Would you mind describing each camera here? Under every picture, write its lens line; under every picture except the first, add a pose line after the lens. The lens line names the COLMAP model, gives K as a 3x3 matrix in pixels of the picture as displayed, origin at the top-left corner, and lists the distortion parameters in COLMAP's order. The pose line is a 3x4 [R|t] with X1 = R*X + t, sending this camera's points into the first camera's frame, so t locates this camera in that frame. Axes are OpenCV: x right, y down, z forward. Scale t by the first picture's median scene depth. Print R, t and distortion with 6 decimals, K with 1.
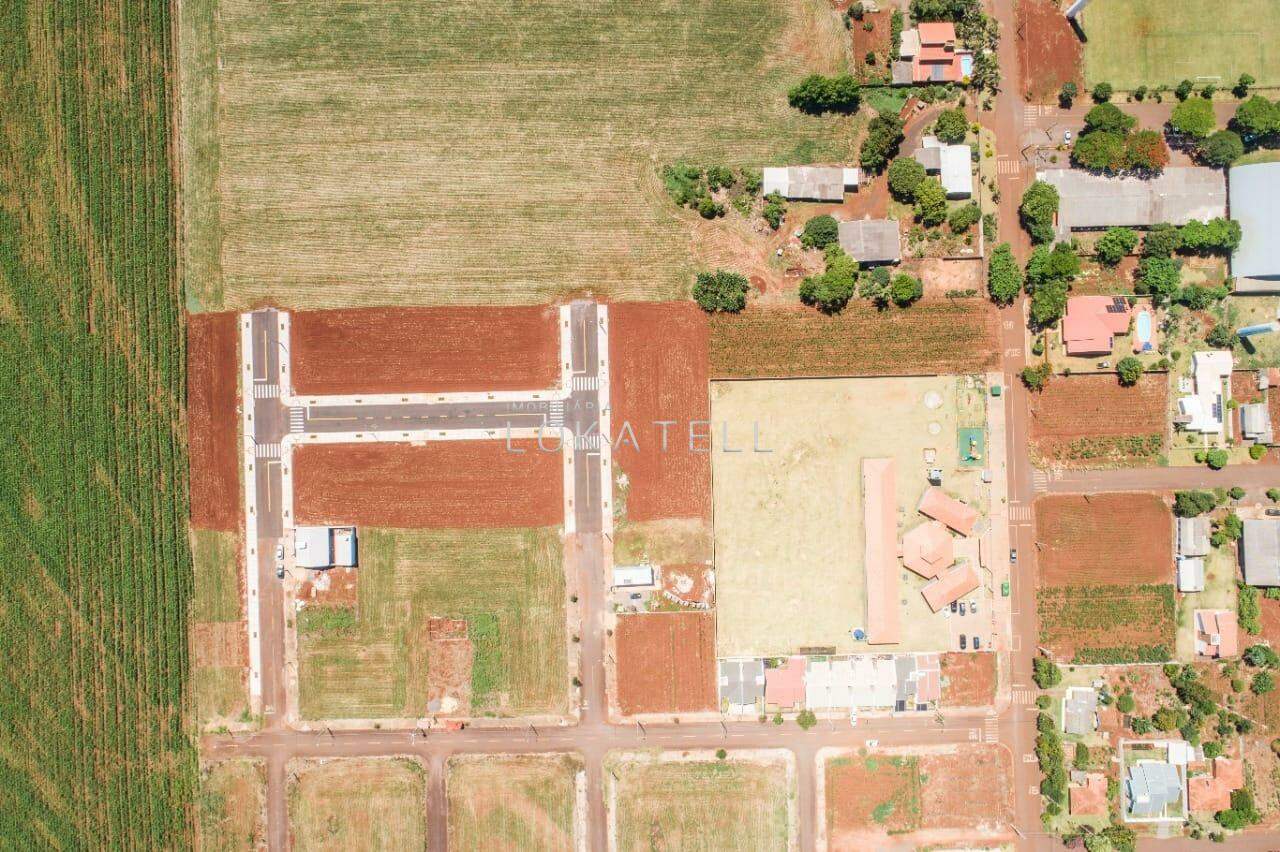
lens RADIAL K [[860.5, 0, 640.0], [0, 860.5, 426.0], [0, 0, 1]] dist [-0.005346, 0.008667]
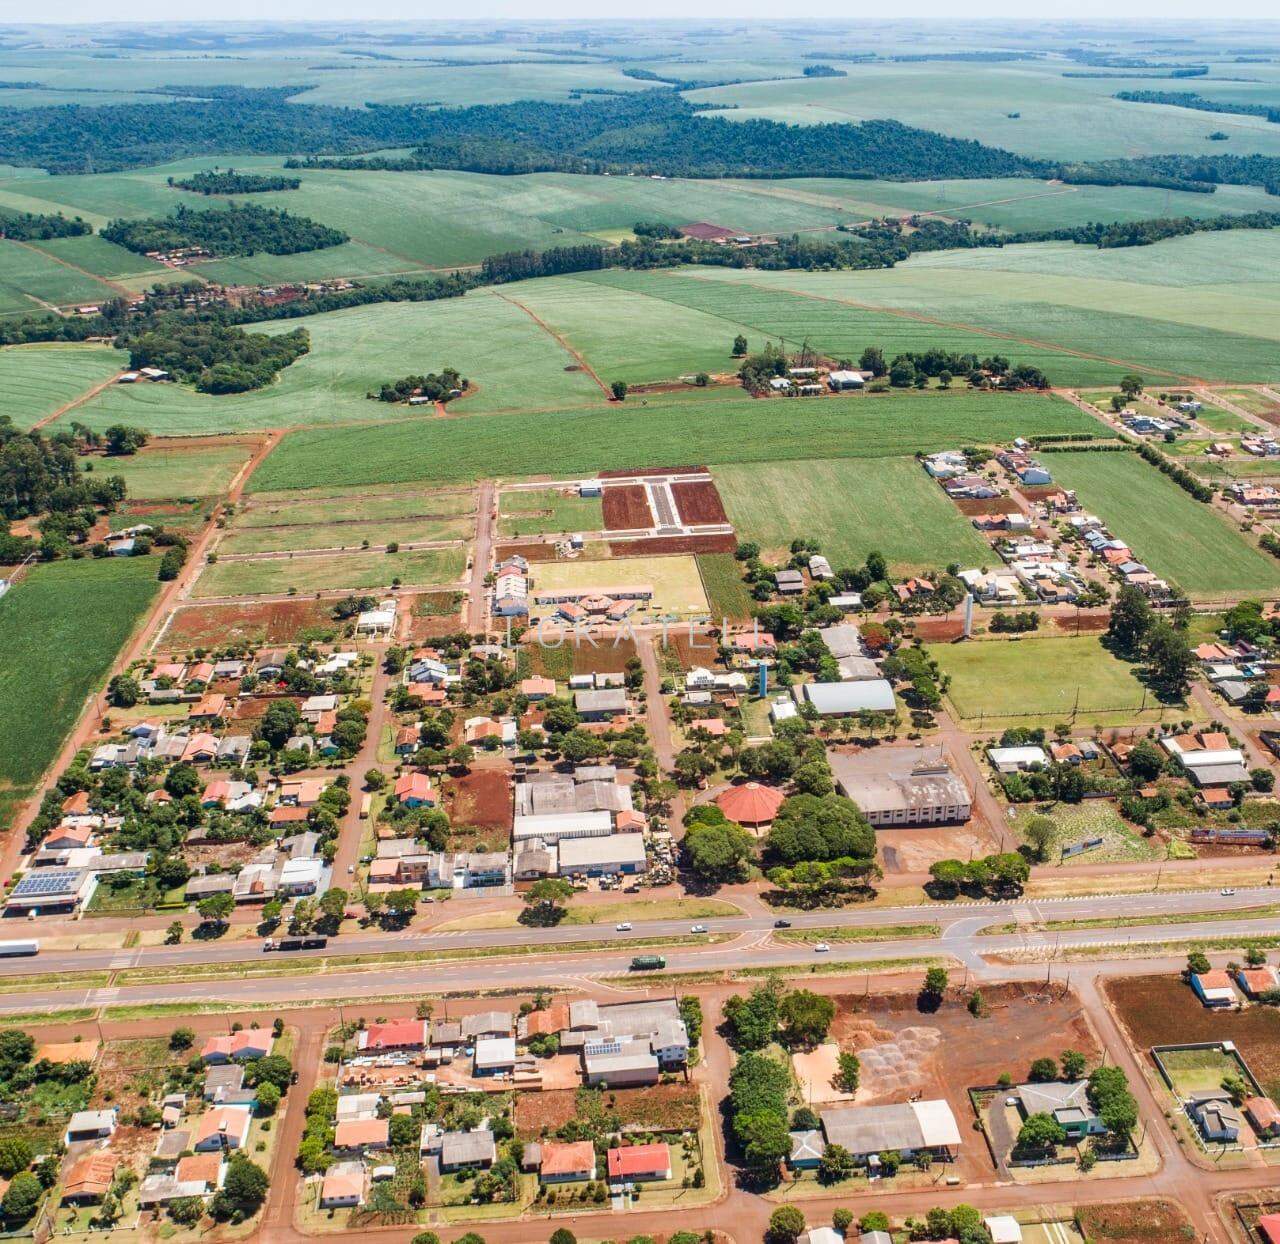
lens RADIAL K [[1489.2, 0, 714.6], [0, 1489.2, 621.9], [0, 0, 1]] dist [0.008187, 0.003012]
pose [[0.093246, 0.381180, -0.919787, 2.799151], [-0.995416, 0.055425, -0.077944, 0.140692], [0.021268, 0.922838, 0.384600, 0.005067]]
